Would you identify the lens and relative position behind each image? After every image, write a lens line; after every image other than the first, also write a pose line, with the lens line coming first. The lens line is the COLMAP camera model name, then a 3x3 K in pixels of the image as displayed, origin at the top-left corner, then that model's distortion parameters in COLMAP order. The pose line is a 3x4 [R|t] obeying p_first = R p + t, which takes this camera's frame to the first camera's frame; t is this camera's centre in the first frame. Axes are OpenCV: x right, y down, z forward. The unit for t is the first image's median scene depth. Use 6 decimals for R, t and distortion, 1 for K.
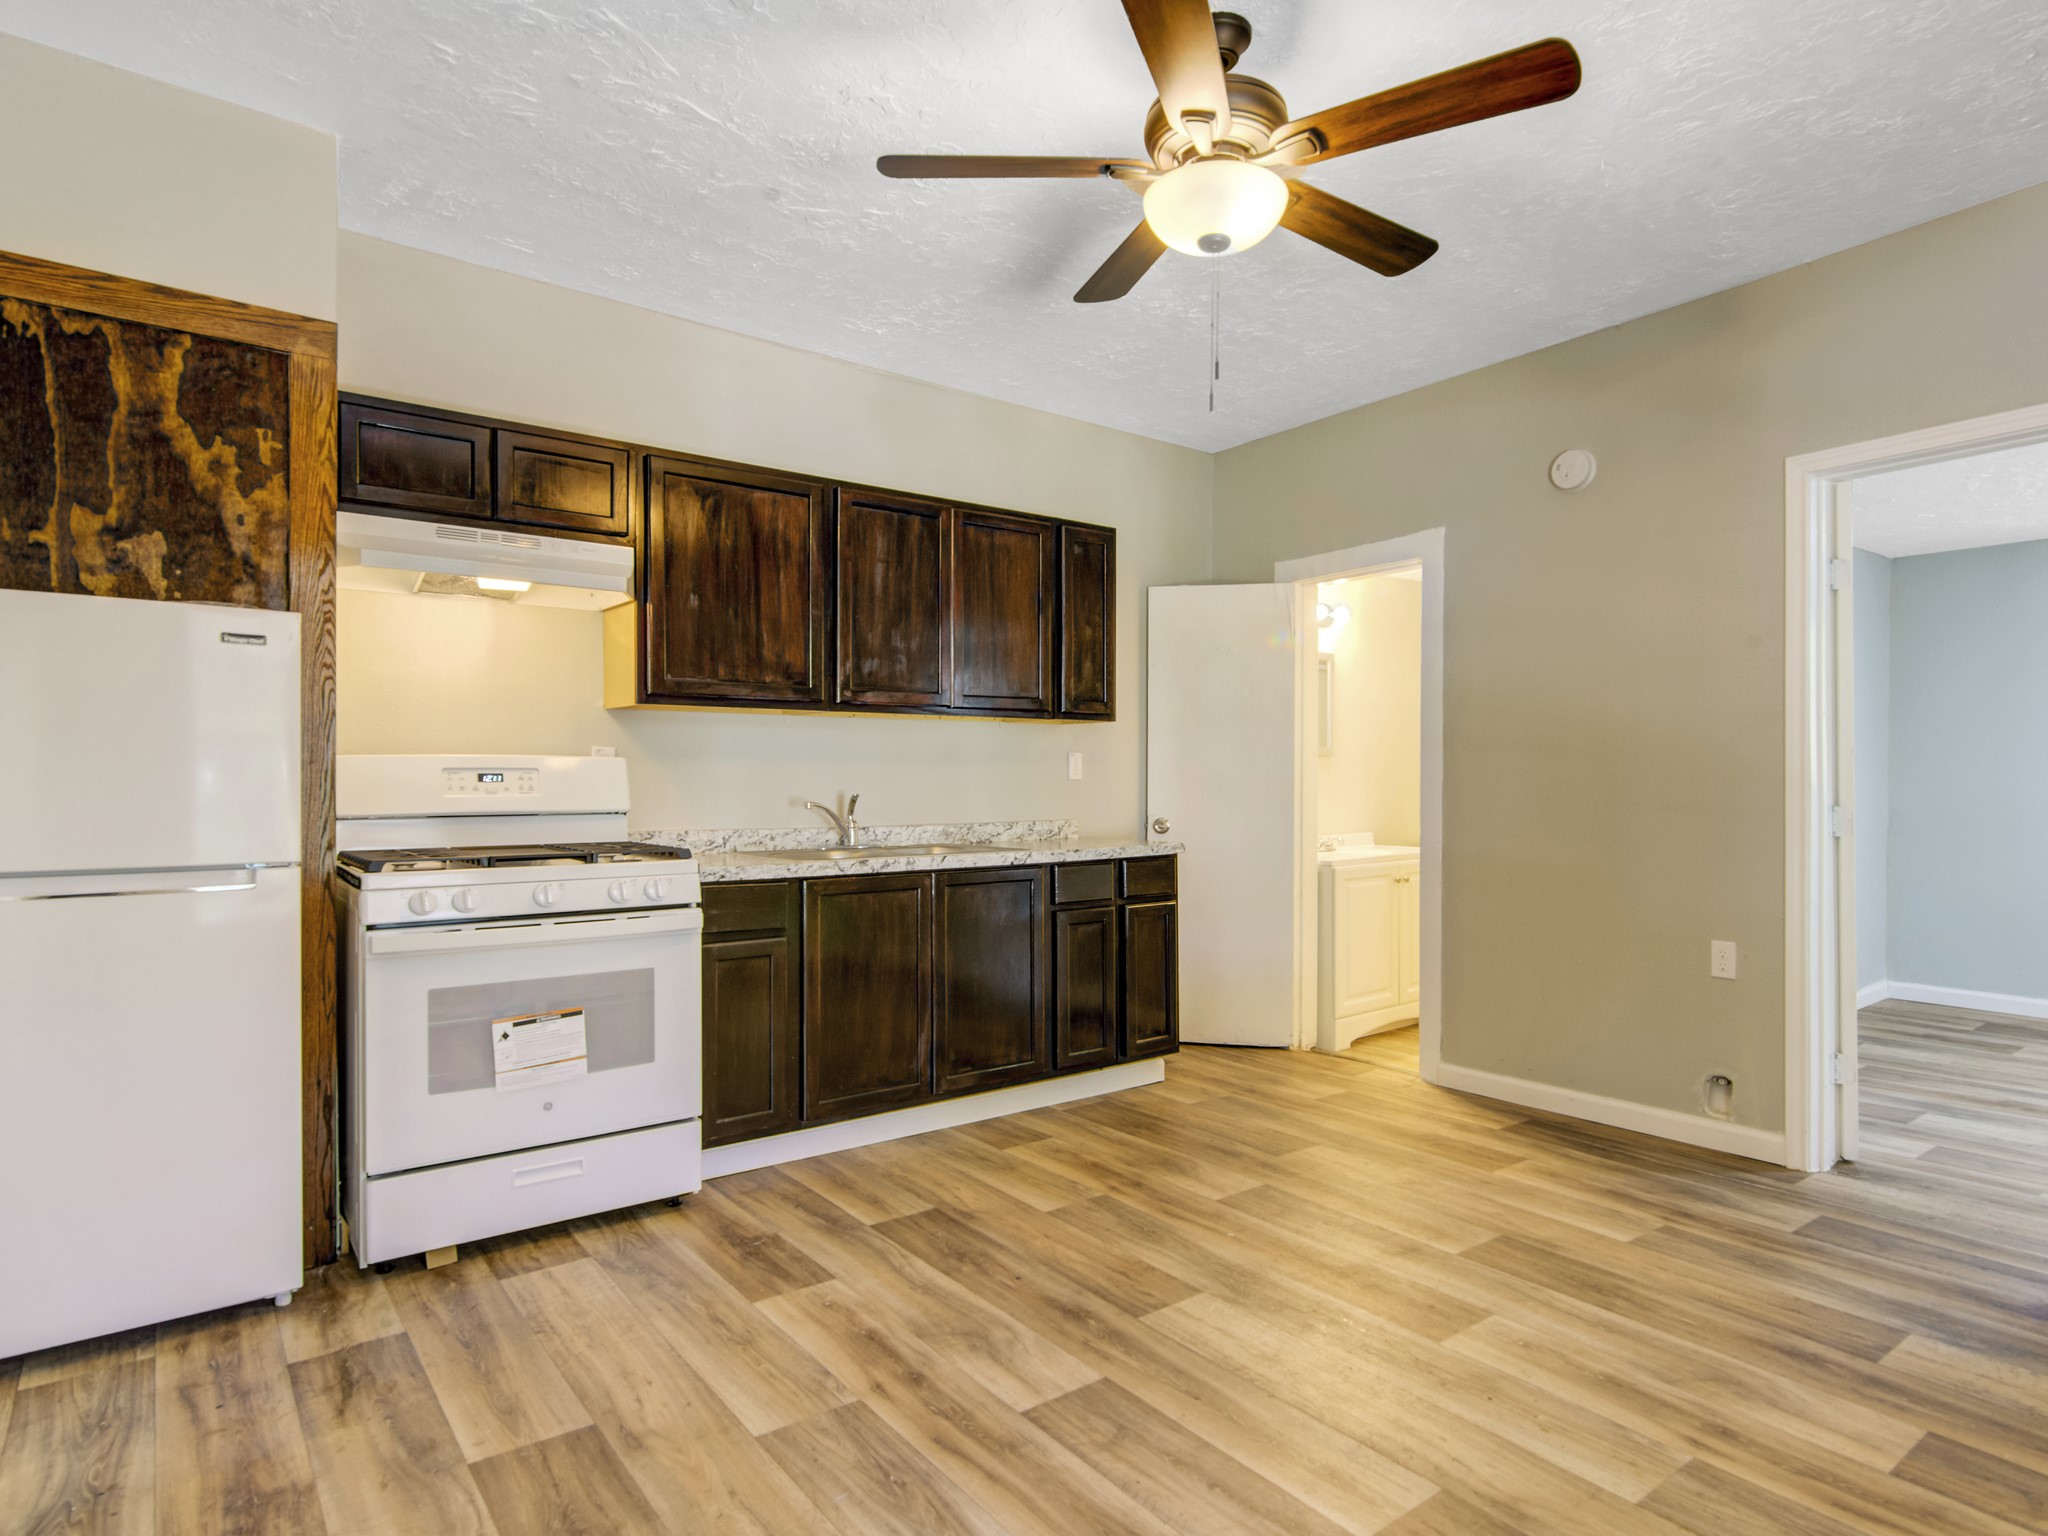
lens RADIAL K [[1155.2, 0, 1024.0], [0, 1155.2, 768.0], [0, 0, 1]] dist [-0.001969, 0.001196]
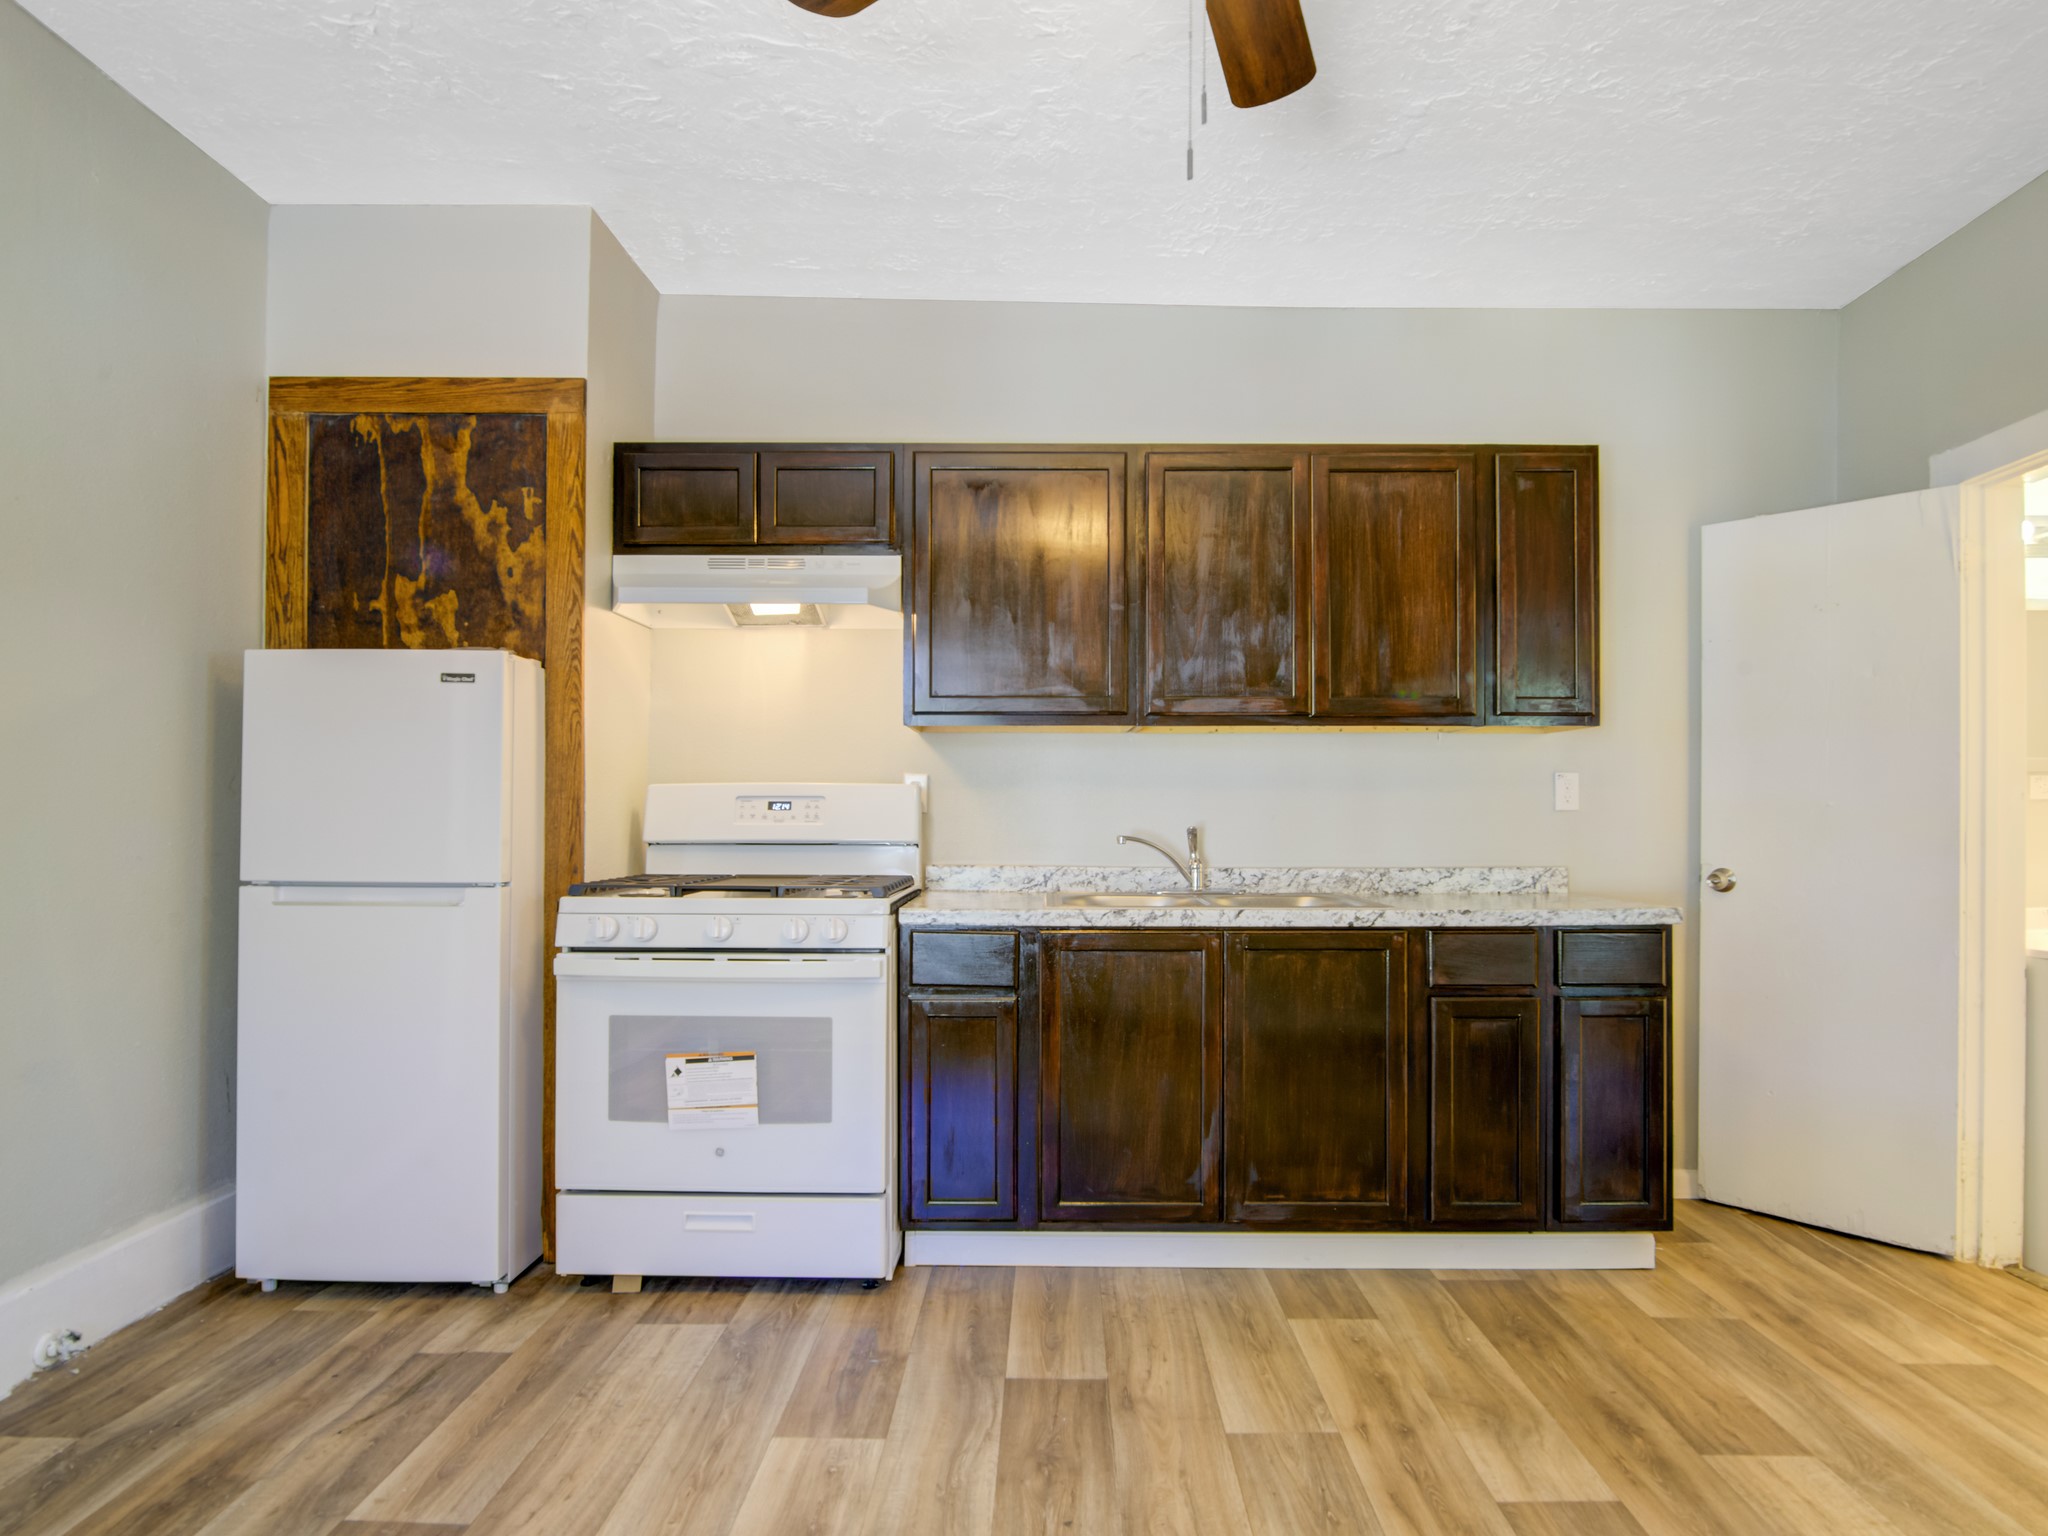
lens RADIAL K [[1168.6, 0, 1025.0], [0, 1168.6, 790.6], [0, 0, 1]] dist [-0.020321, -0.000515]
pose [[0.791096, -0.007005, -0.611652, 0.389454], [0.002221, 0.999961, -0.008581, 0.005532], [0.611688, 0.005430, 0.791081, 0.414148]]
